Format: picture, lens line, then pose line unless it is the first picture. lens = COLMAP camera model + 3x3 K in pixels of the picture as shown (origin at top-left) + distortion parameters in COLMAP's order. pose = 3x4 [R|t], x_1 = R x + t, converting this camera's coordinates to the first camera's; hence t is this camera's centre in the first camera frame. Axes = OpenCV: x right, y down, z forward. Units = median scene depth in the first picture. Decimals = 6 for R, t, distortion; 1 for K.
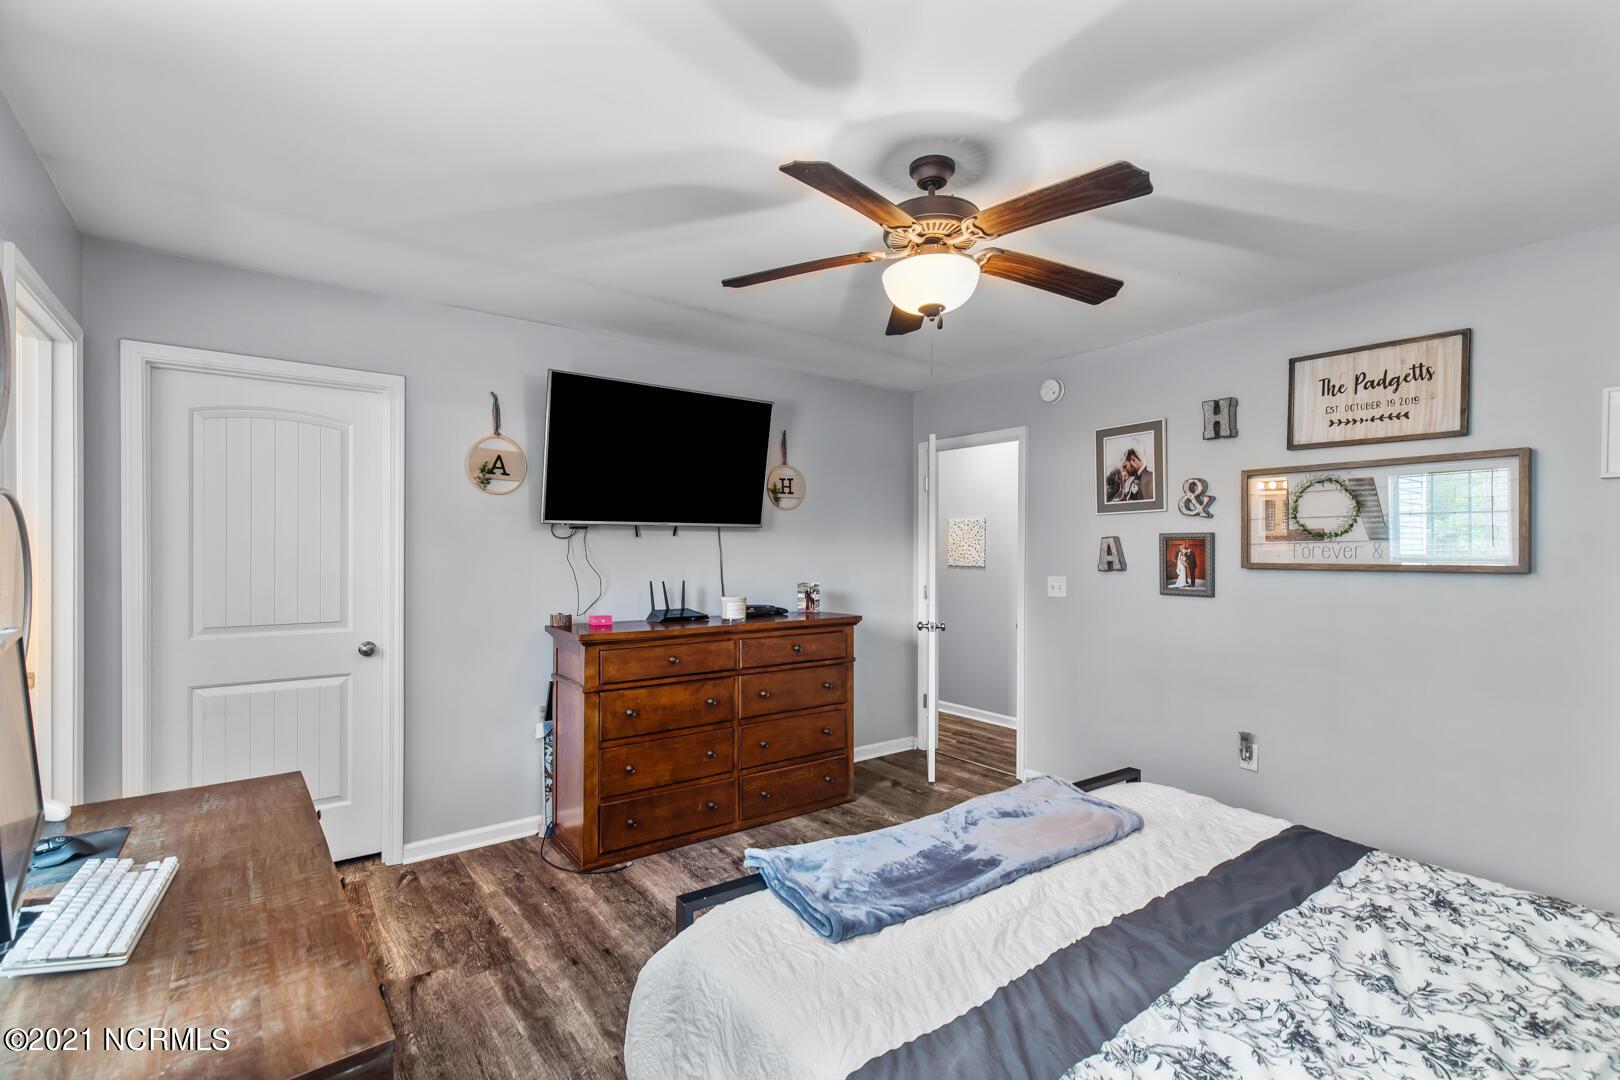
lens RADIAL K [[720.4, 0, 831.3], [0, 720.4, 547.2], [0, 0, 1]] dist [0.004329, -0.001741]
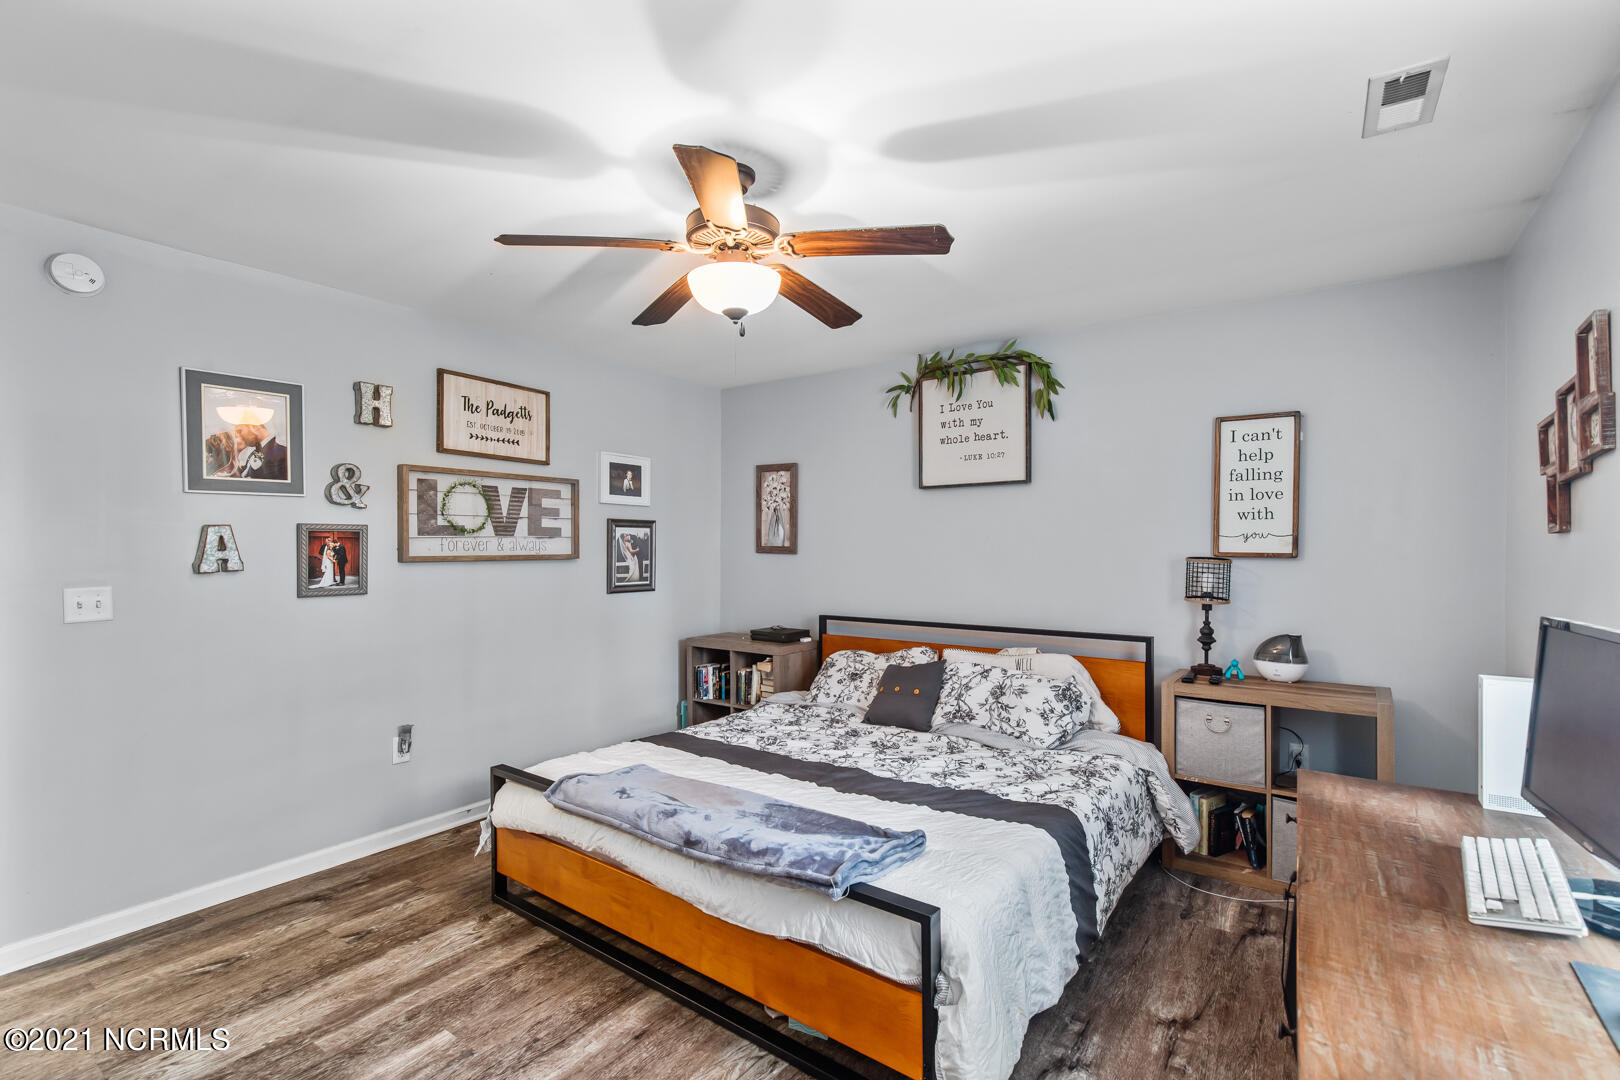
lens RADIAL K [[720.4, 0, 831.3], [0, 720.4, 547.2], [0, 0, 1]] dist [0.004329, -0.001741]
pose [[-0.291391, -0.002213, 0.956601, -0.558952], [-0.004069, 0.999991, 0.001074, 0.005177], [-0.956595, -0.003579, -0.291398, 0.725560]]
